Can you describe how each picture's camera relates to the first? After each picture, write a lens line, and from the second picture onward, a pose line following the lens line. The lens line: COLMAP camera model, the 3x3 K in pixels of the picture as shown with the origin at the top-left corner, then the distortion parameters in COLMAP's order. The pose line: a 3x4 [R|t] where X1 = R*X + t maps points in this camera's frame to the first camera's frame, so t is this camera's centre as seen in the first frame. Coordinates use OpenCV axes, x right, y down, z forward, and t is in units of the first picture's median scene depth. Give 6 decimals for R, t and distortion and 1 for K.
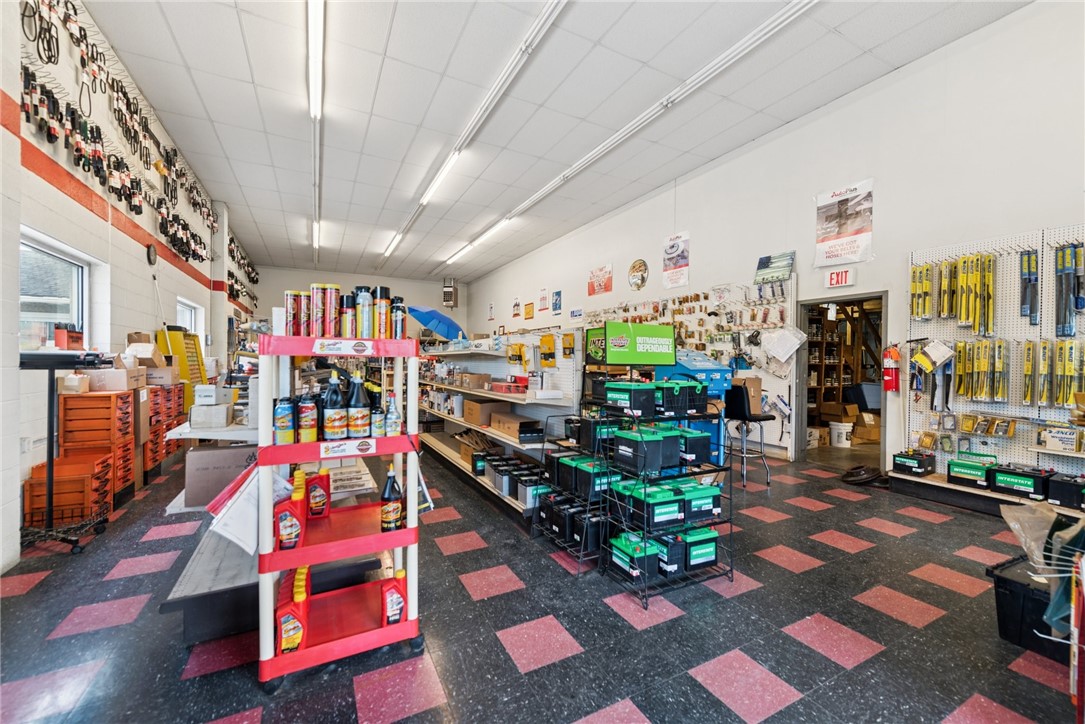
lens RADIAL K [[435.1, 0, 546.0], [0, 435.1, 363.1], [0, 0, 1]] dist [0.002496, 0.000102]
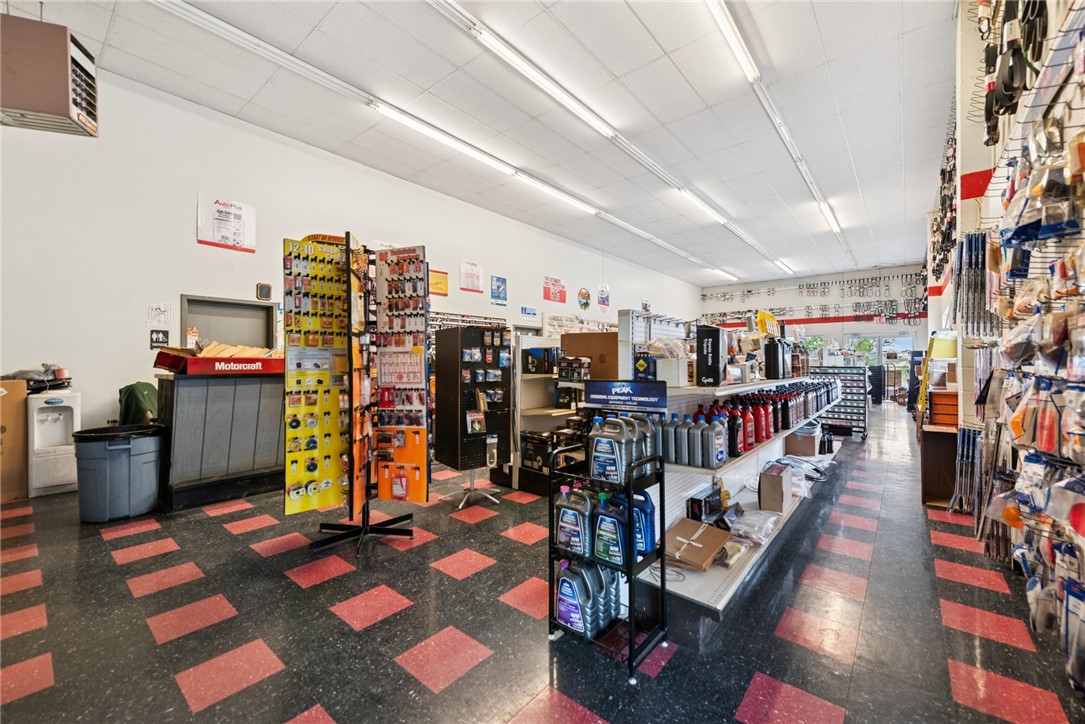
lens RADIAL K [[435.1, 0, 546.0], [0, 435.1, 360.3], [0, 0, 1]] dist [0.002496, 0.000102]
pose [[-0.386795, -0.004643, 0.922154, -1.141747], [0.004607, 0.999965, 0.006967, -0.014251], [-0.922154, 0.006943, -0.386760, 1.807022]]
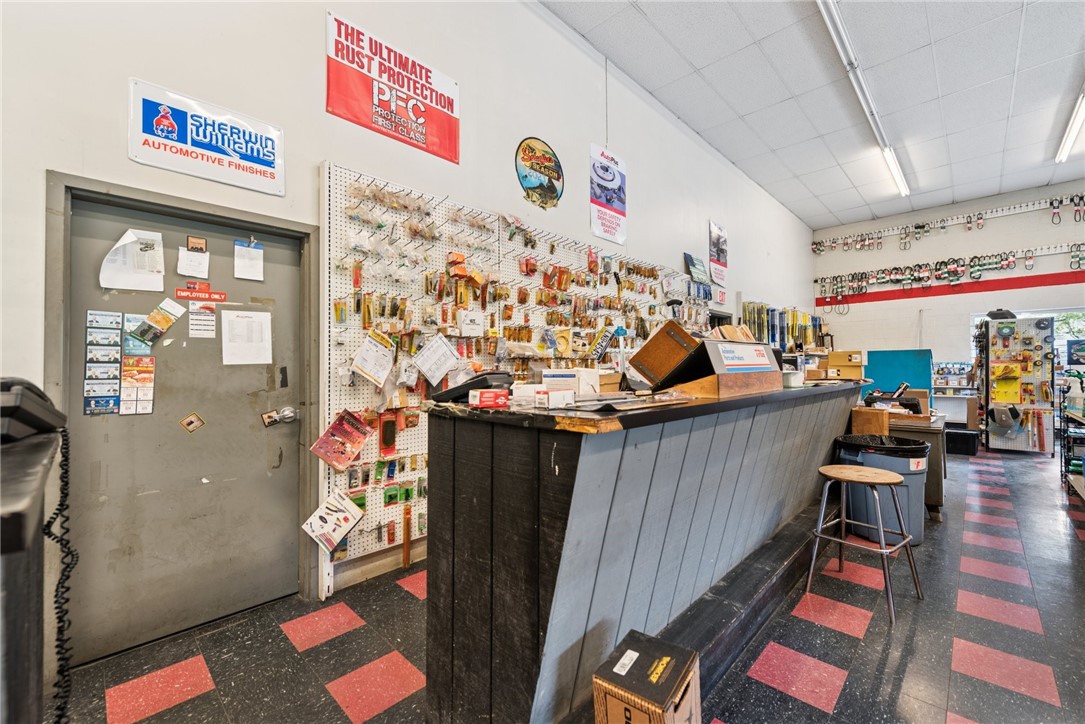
lens RADIAL K [[447.0, 0, 553.8], [0, 447.0, 361.6], [0, 0, 1]] dist [0.005011, 0.000315]
pose [[-0.327262, 0.007822, 0.944901, -0.244848], [0.012115, 0.999918, -0.004082, -0.007685], [-0.944856, 0.010112, -0.327330, 1.235267]]
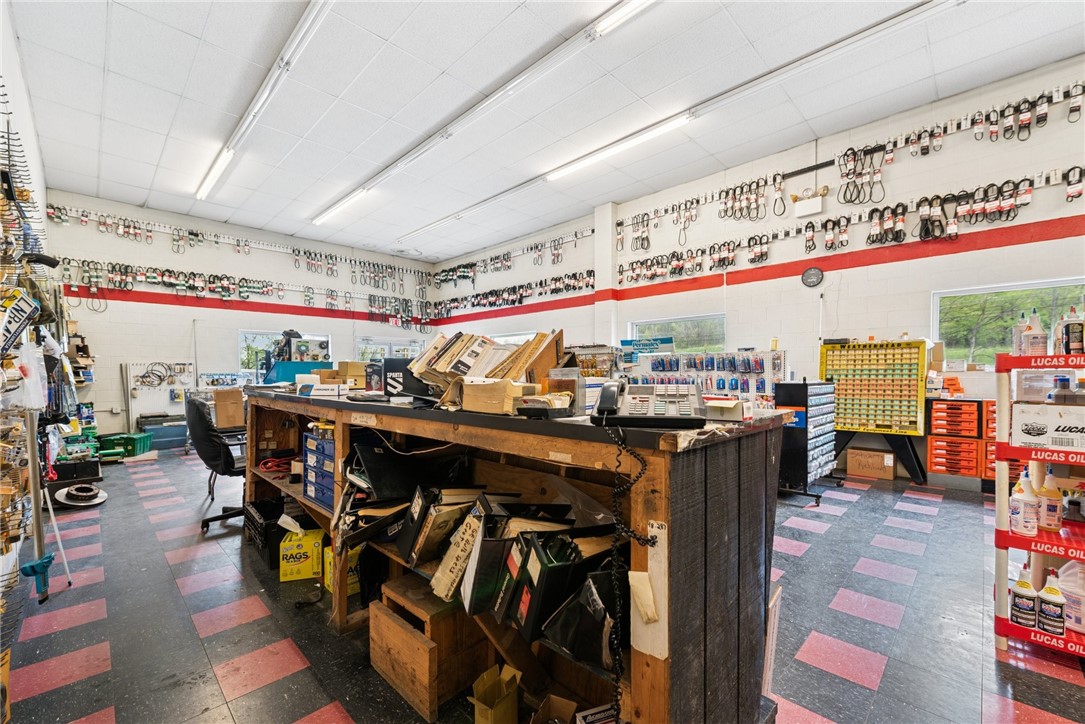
lens RADIAL K [[447.0, 0, 552.9], [0, 447.0, 372.1], [0, 0, 1]] dist [0.005011, 0.000315]
pose [[-0.946260, -0.002428, -0.323398, 0.053326], [-0.003532, 0.999990, 0.002827, -0.008626], [0.323388, 0.003817, -0.946259, 1.320043]]
